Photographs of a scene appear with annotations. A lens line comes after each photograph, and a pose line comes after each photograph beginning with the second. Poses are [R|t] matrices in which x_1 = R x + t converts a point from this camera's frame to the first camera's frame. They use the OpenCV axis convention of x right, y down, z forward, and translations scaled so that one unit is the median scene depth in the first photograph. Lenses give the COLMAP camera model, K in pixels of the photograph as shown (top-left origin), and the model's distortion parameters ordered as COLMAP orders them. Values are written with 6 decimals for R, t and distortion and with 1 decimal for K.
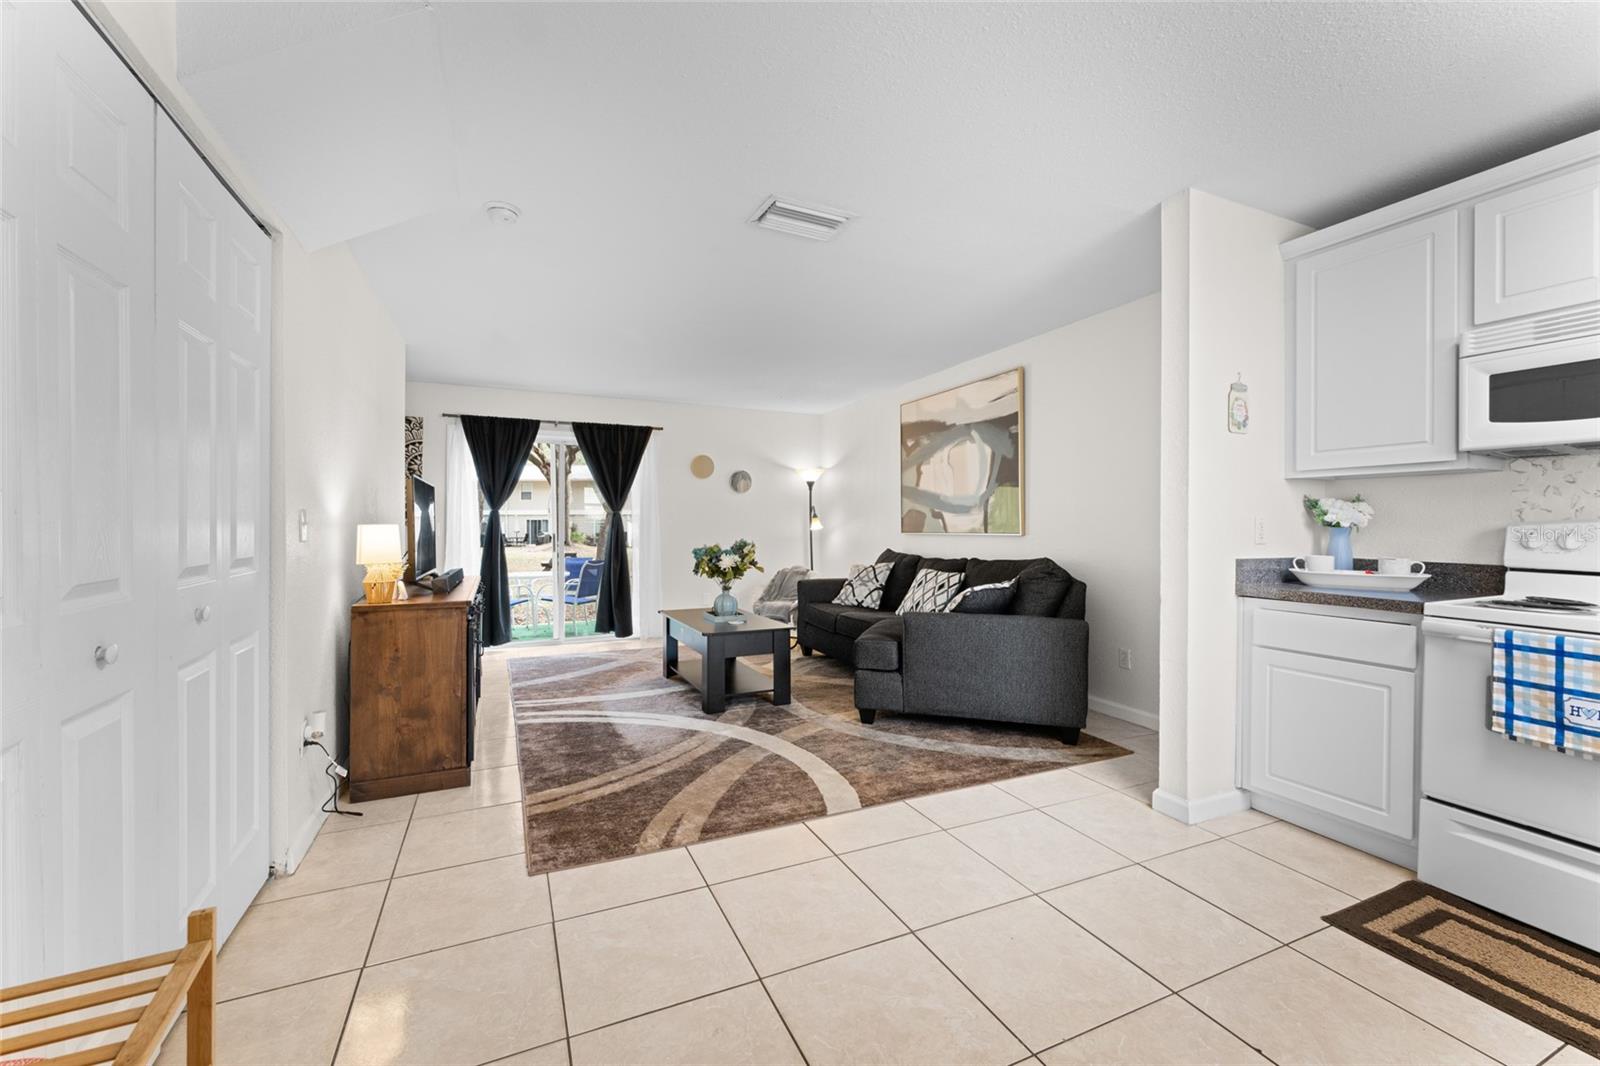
lens RADIAL K [[645.0, 0, 790.6], [0, 645.0, 523.7], [0, 0, 1]] dist [0.000499, -0.000407]
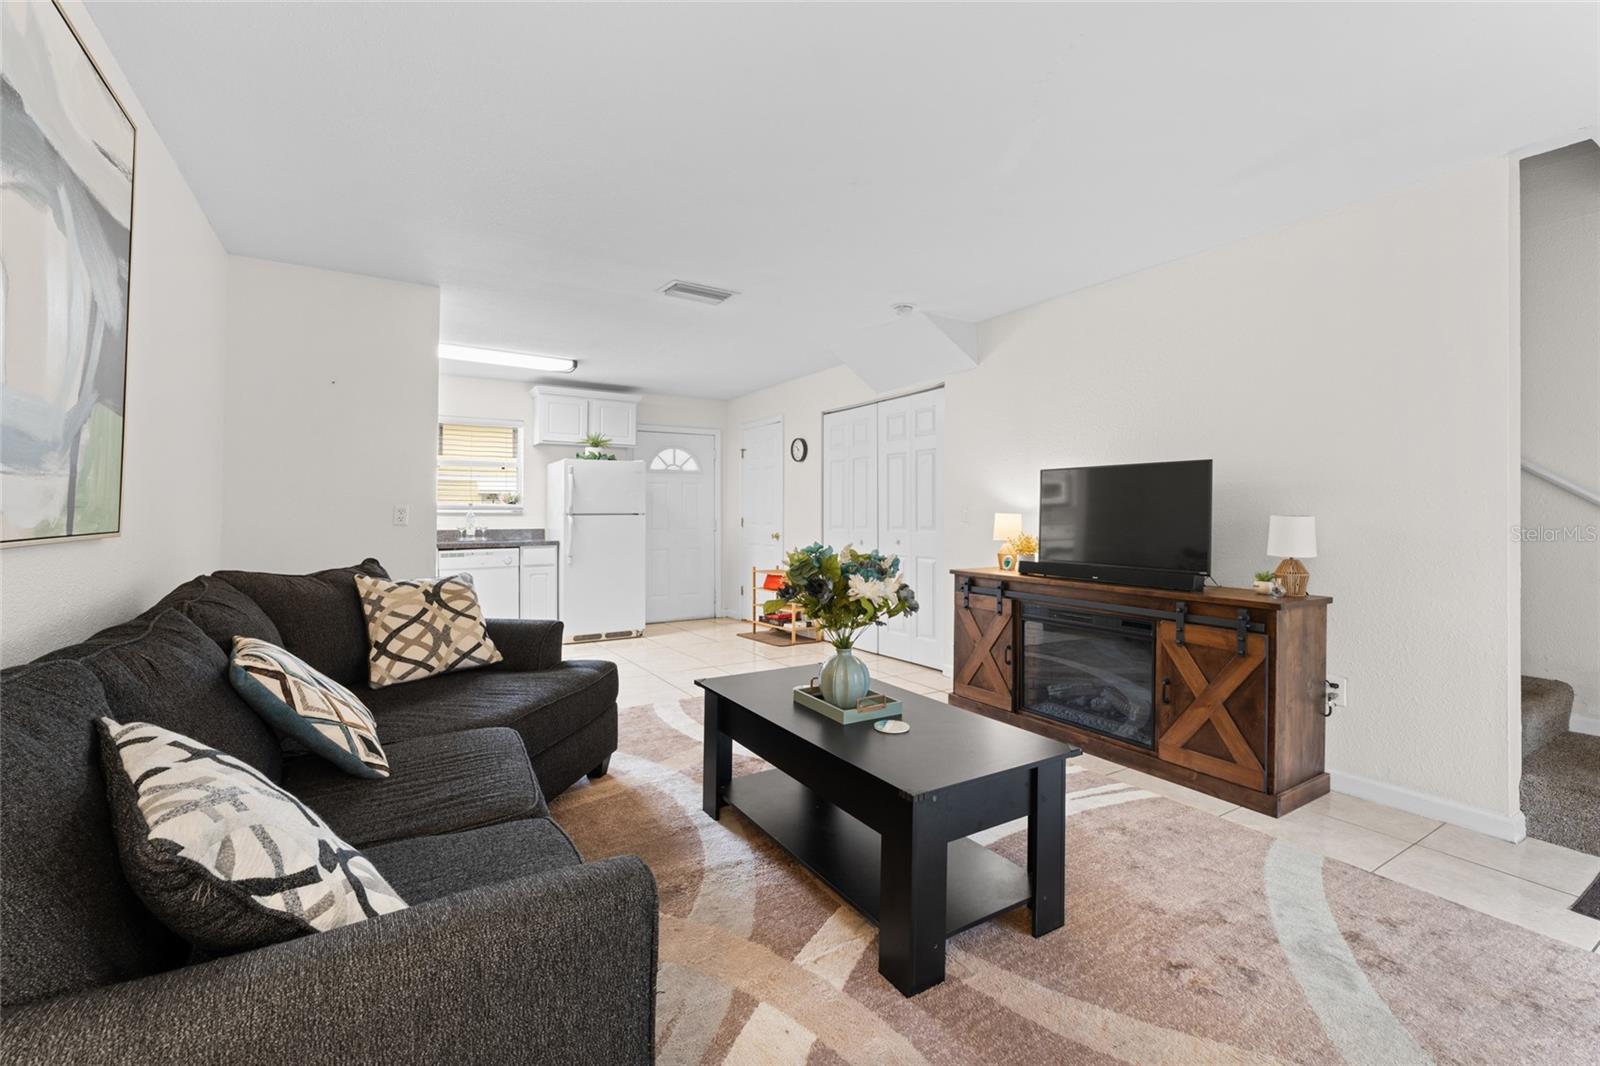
lens RADIAL K [[674.5, 0, 828.2], [0, 674.5, 497.4], [0, 0, 1]] dist [0.012433, -0.000250]
pose [[-0.983444, -0.005365, -0.181132, -0.001213], [-0.000688, 0.999665, -0.025871, 0.004602], [0.181210, -0.025318, -0.983118, 1.636133]]
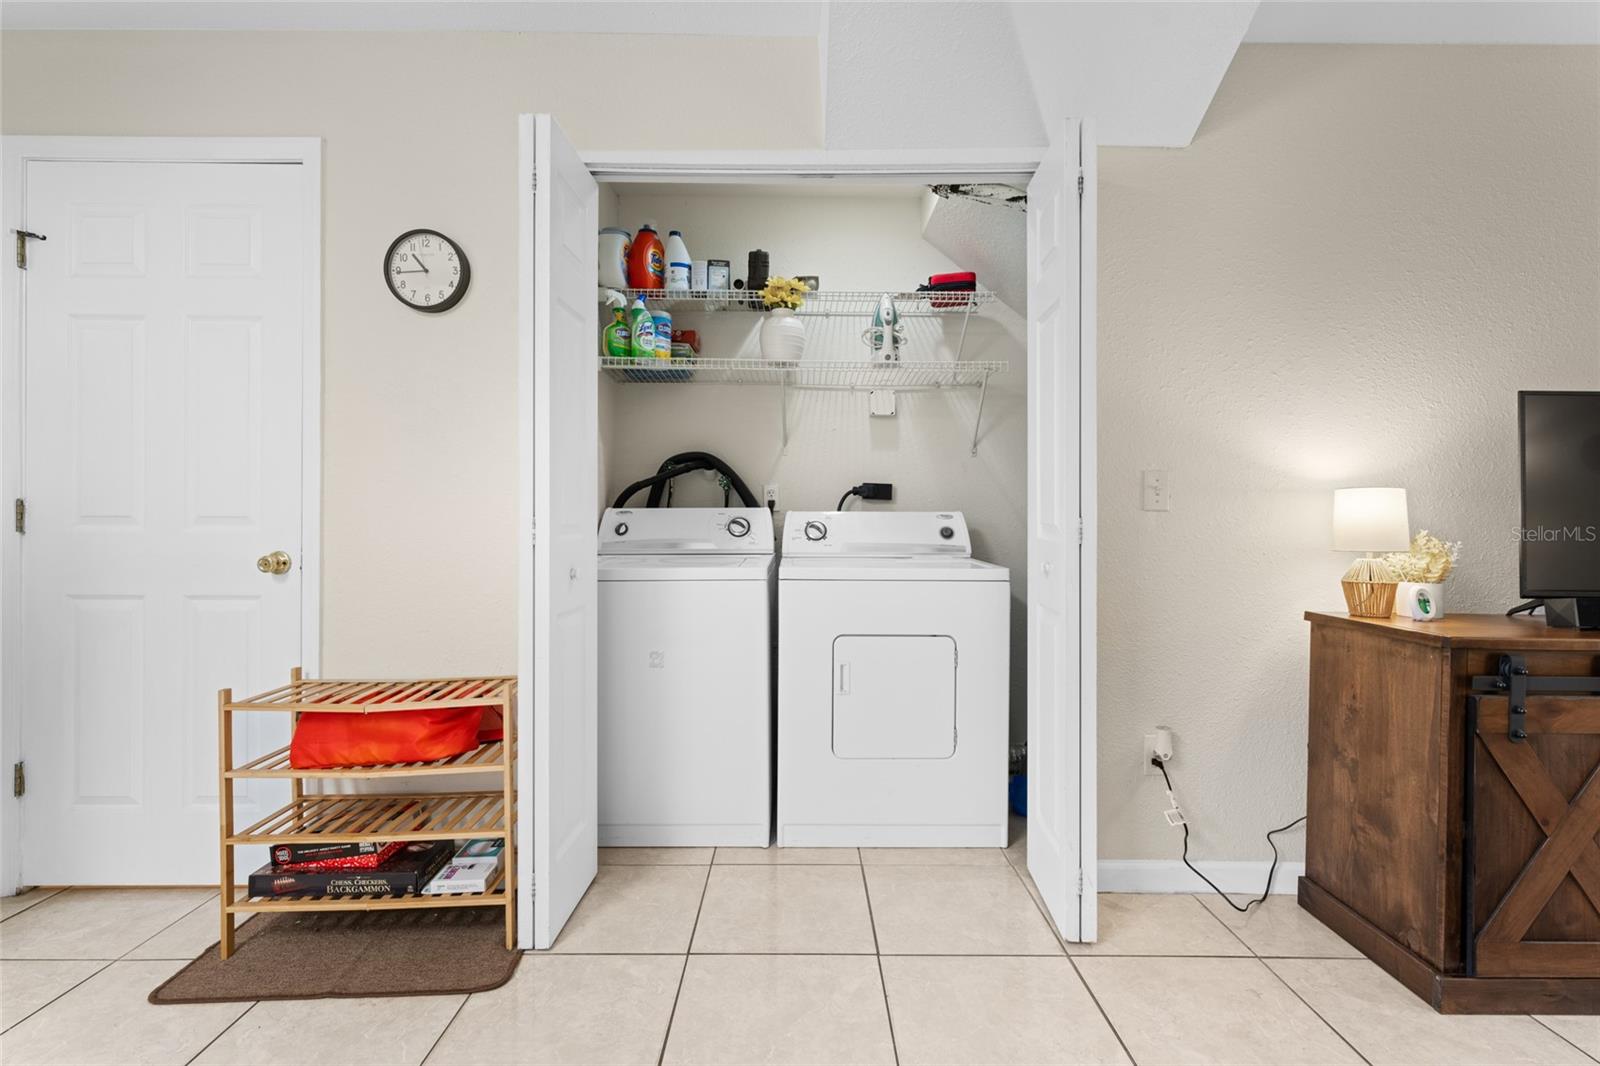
lens RADIAL K [[725.1, 0, 801.6], [0, 725.1, 518.9], [0, 0, 1]] dist [0.000808, -0.000624]
pose [[-0.399174, -0.001530, -0.916874, 0.141008], [-0.006293, 0.999980, 0.001071, 0.022407], [0.916854, 0.006197, -0.399175, 0.531801]]
